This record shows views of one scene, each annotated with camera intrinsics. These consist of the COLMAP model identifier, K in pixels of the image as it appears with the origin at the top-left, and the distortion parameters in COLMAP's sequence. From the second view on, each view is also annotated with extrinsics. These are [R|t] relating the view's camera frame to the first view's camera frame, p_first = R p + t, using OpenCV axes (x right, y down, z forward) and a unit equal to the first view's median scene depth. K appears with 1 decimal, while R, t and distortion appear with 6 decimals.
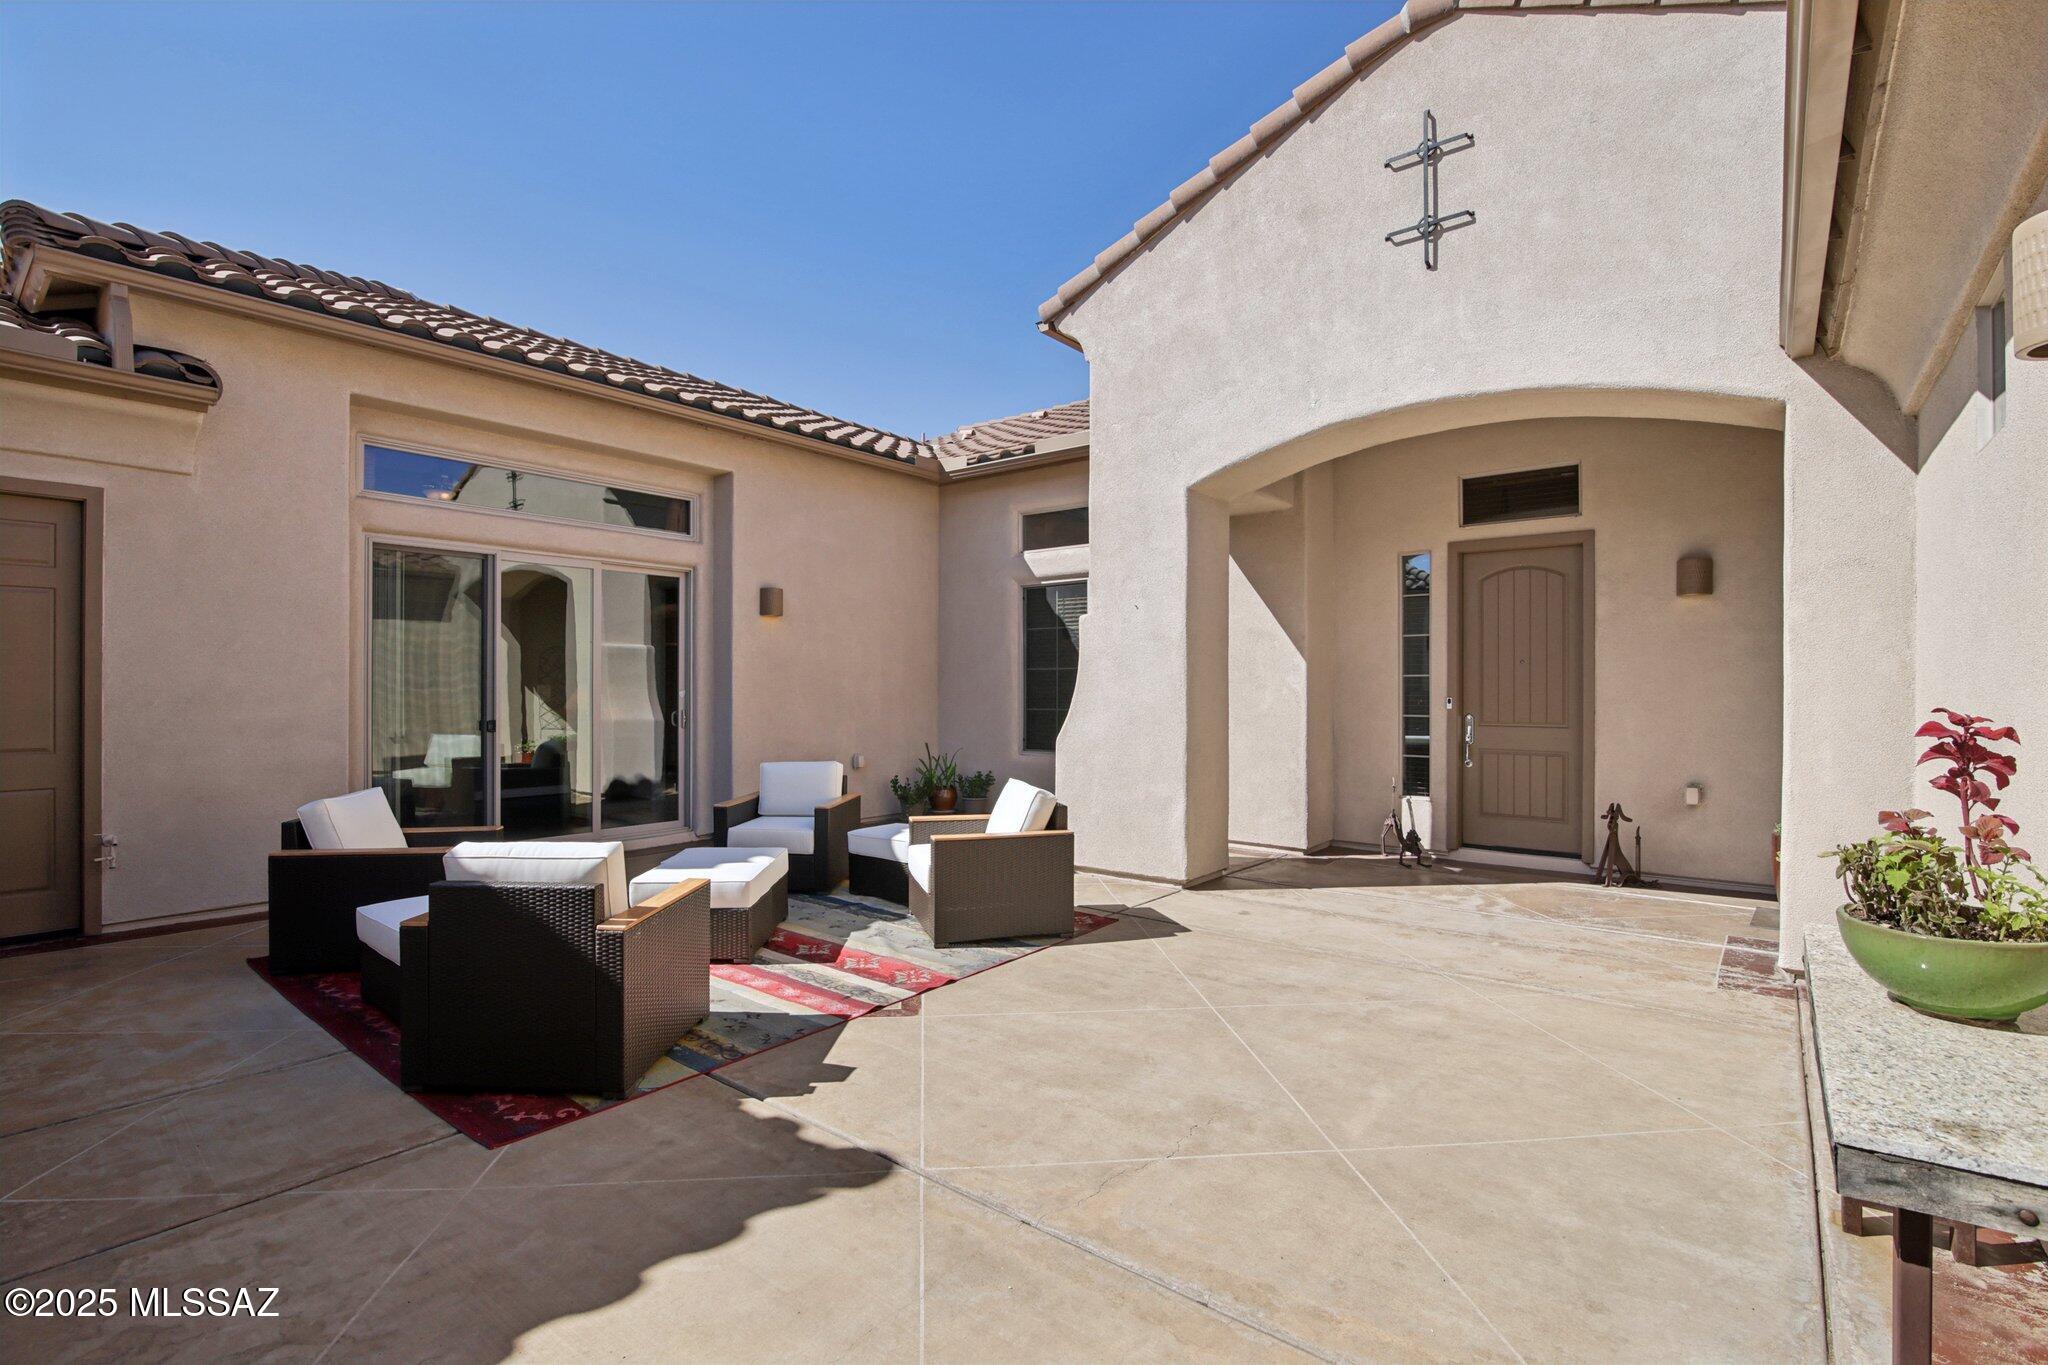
lens RADIAL K [[934.8, 0, 1024.0], [0, 934.8, 682.5], [0, 0, 1]] dist [-0.021097, -0.000582]
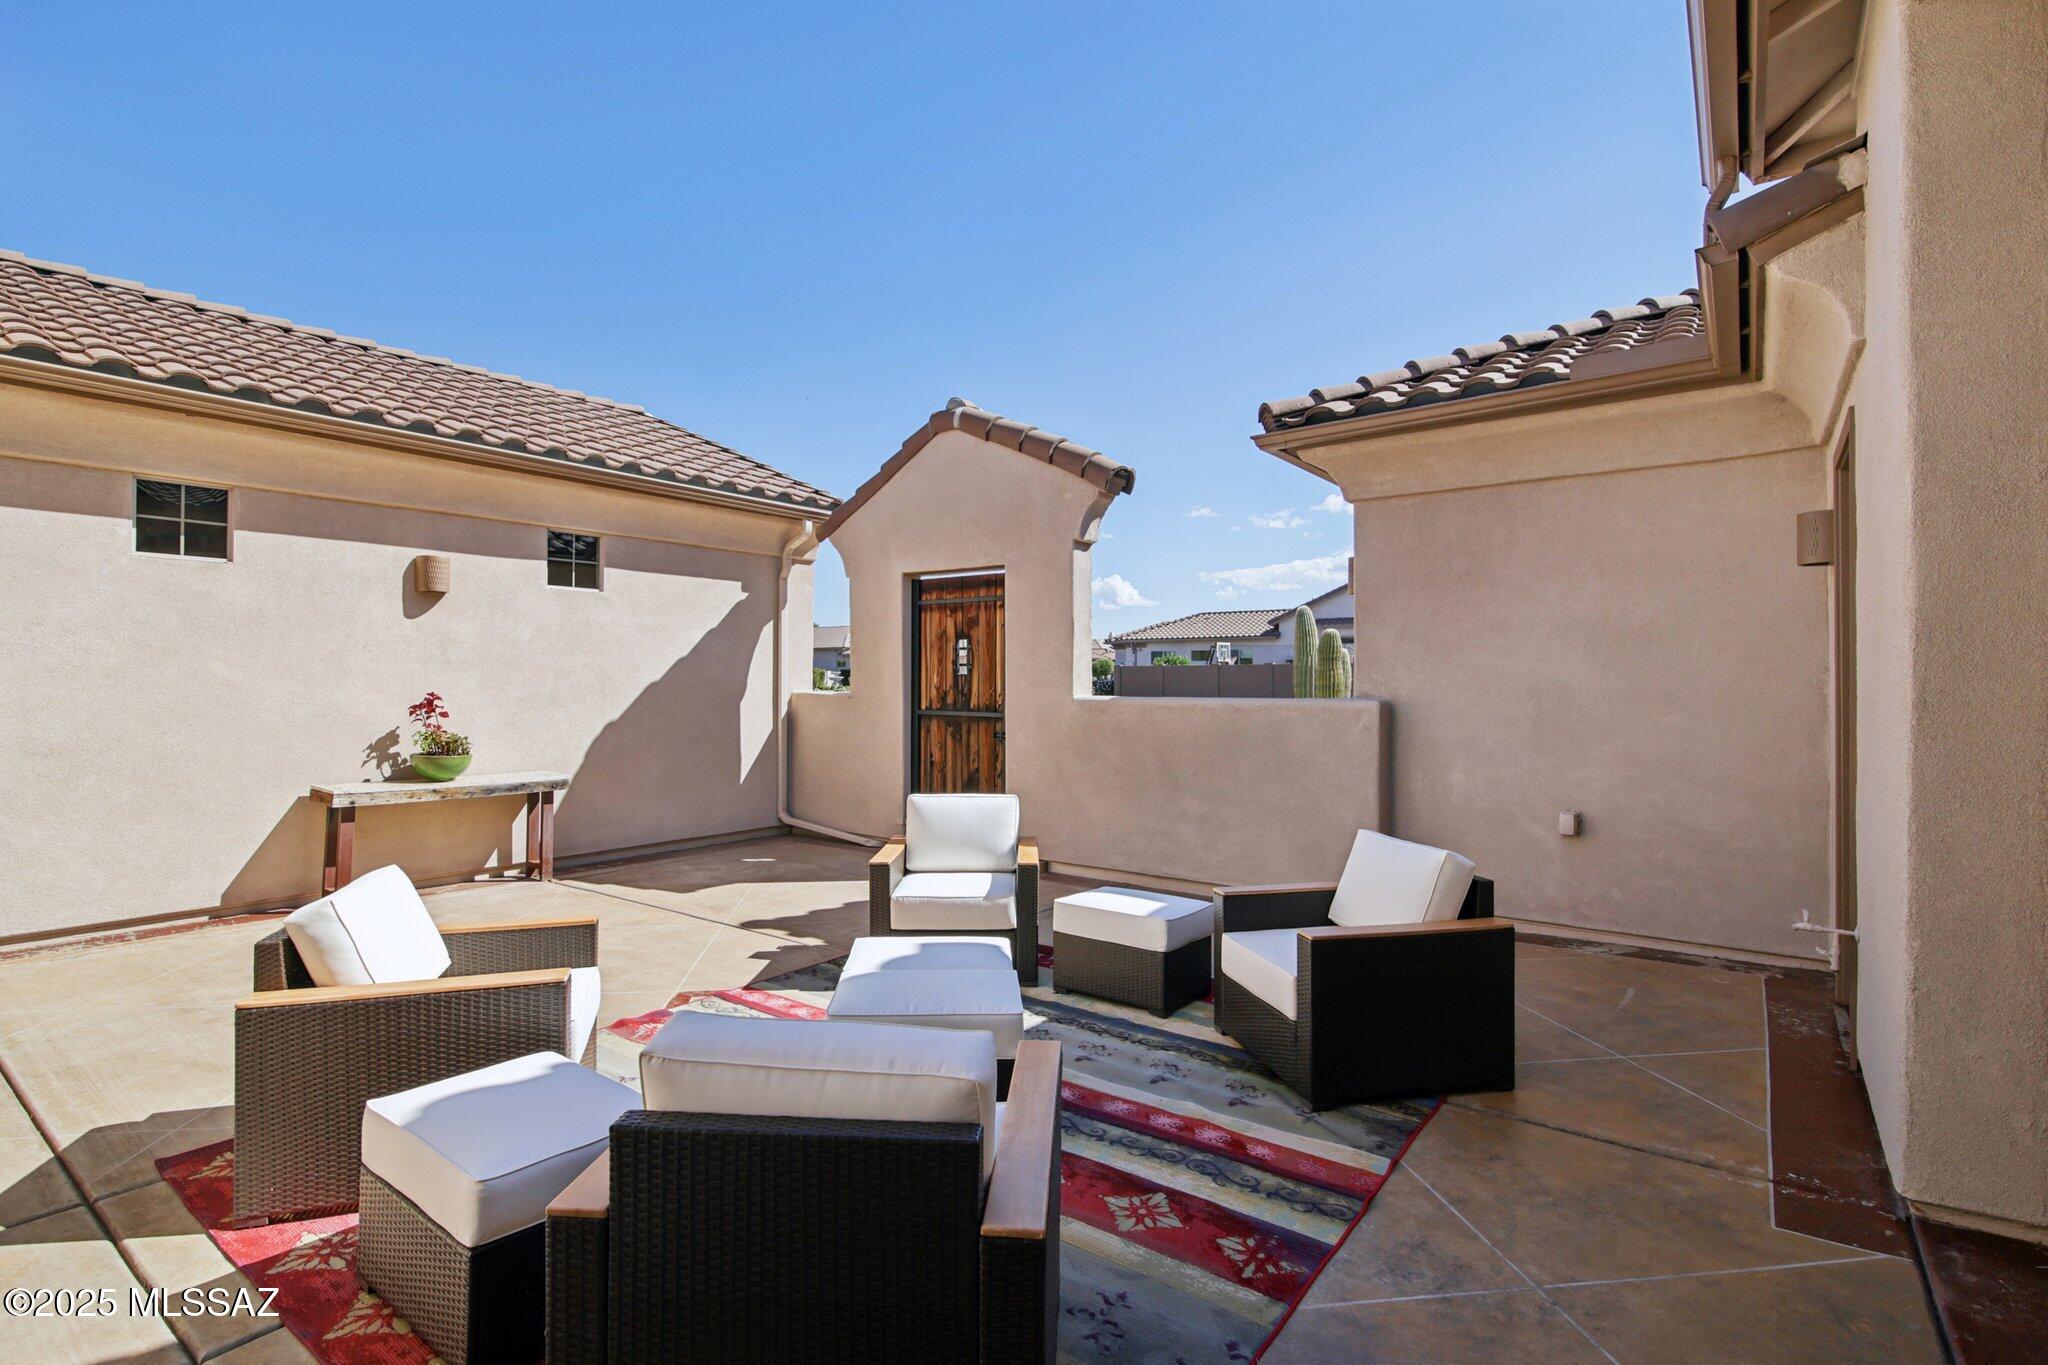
lens RADIAL K [[956.0, 0, 1024.0], [0, 956.0, 682.5], [0, 0, 1]] dist [-0.022758, -0.000812]
pose [[-0.999572, -0.016365, -0.024265, -0.482609], [-0.016326, 0.999865, -0.001828, -0.005996], [0.024291, -0.001431, -0.999704, 2.121679]]
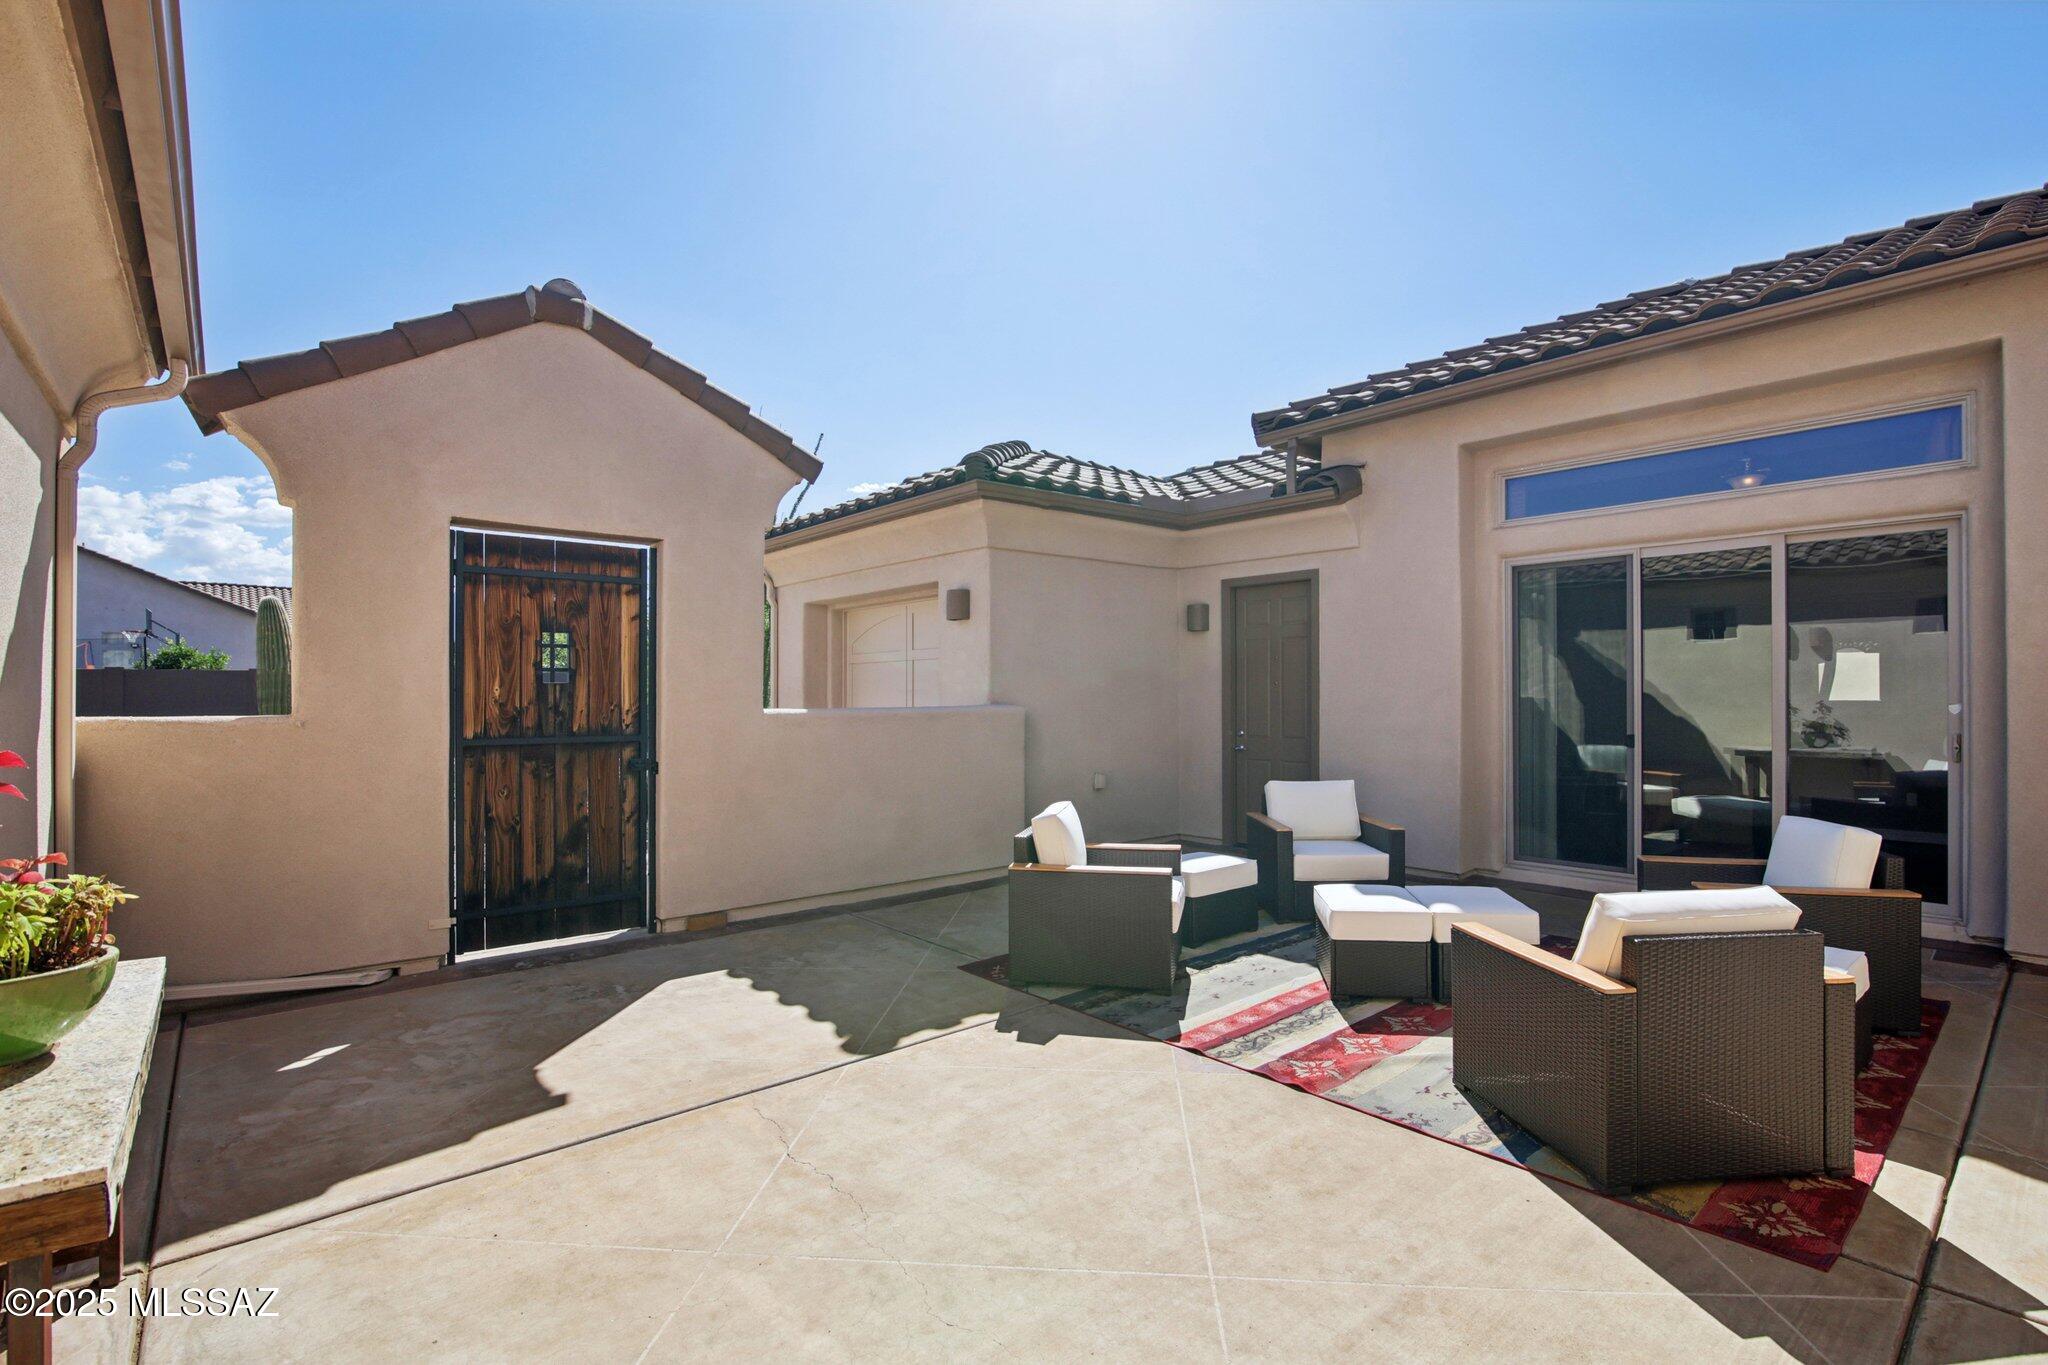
lens RADIAL K [[956.0, 0, 1024.0], [0, 956.0, 682.5], [0, 0, 1]] dist [-0.022758, -0.000812]
pose [[-0.197977, -0.014616, -0.980098, 0.813119], [0.006335, 0.999849, -0.016190, 0.000798], [0.980186, -0.009415, -0.197854, 1.040511]]
